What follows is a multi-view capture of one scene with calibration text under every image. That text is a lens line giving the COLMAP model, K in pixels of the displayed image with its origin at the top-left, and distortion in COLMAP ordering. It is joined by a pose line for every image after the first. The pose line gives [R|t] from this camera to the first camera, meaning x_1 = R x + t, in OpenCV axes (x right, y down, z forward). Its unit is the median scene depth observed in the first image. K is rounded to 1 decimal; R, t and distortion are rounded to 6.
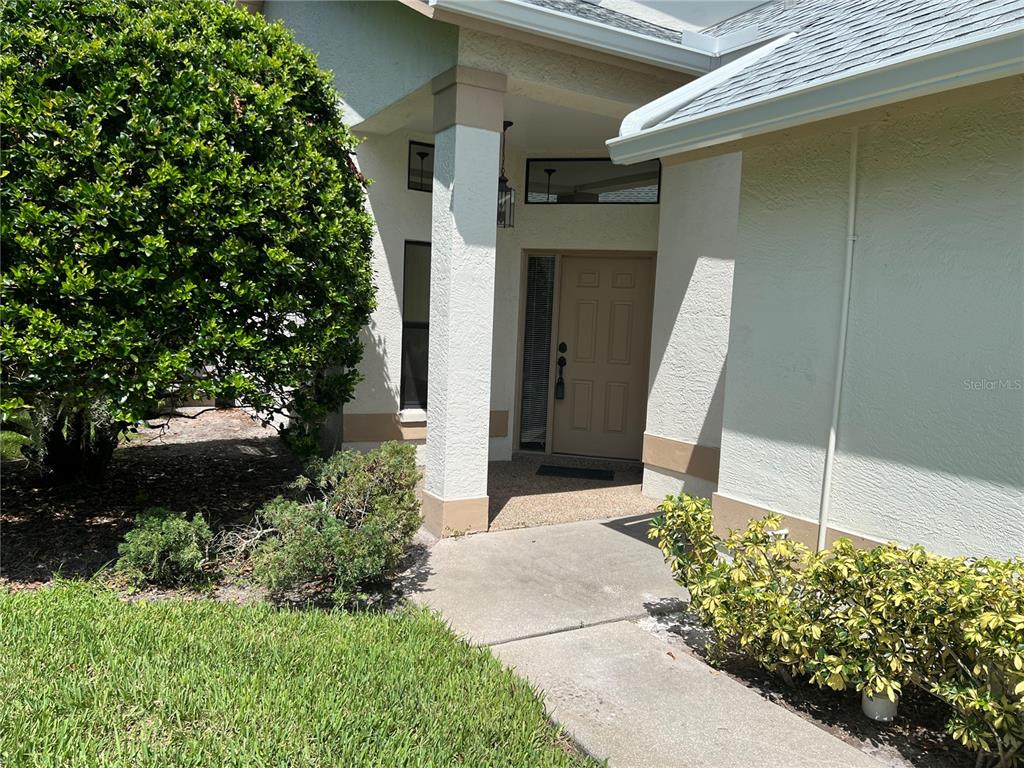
lens RADIAL K [[767.5, 0, 512.1], [0, 767.5, 385.5], [0, 0, 1]] dist [-0.000510, -0.032920]
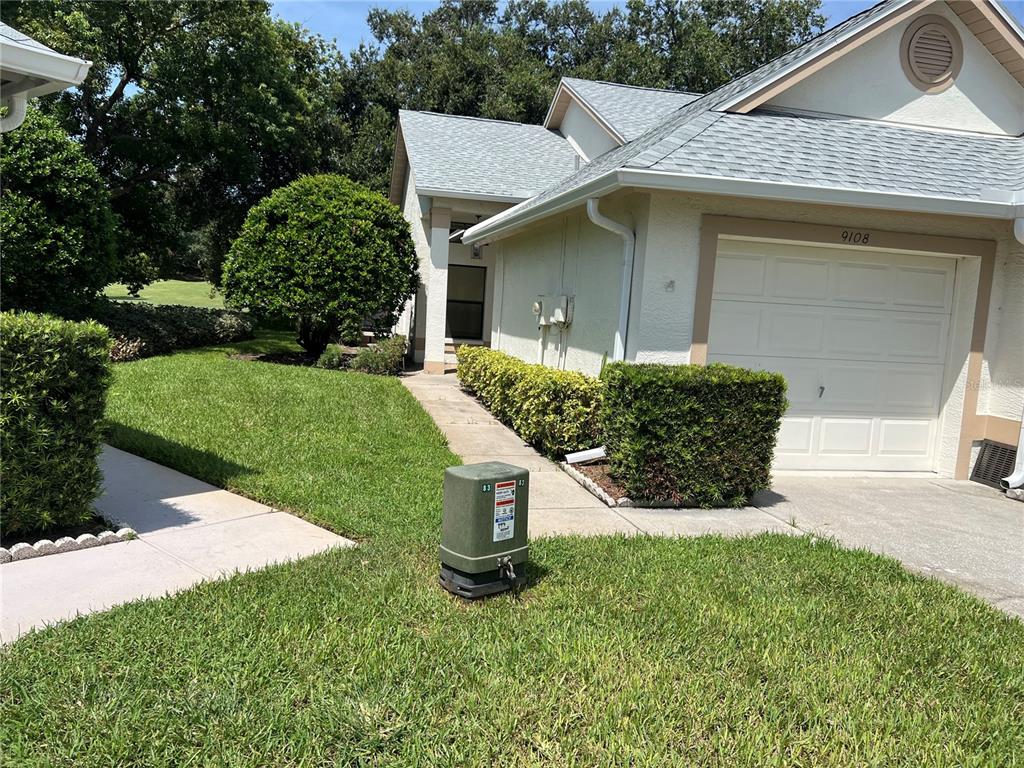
lens RADIAL K [[767.5, 0, 508.3], [0, 767.5, 384.3], [0, 0, 1]] dist [-0.000510, -0.032920]
pose [[0.943627, 0.047390, -0.327601, 1.494965], [-0.047234, 0.998848, 0.008436, 0.268807], [0.327623, 0.007514, 0.944779, -2.071369]]
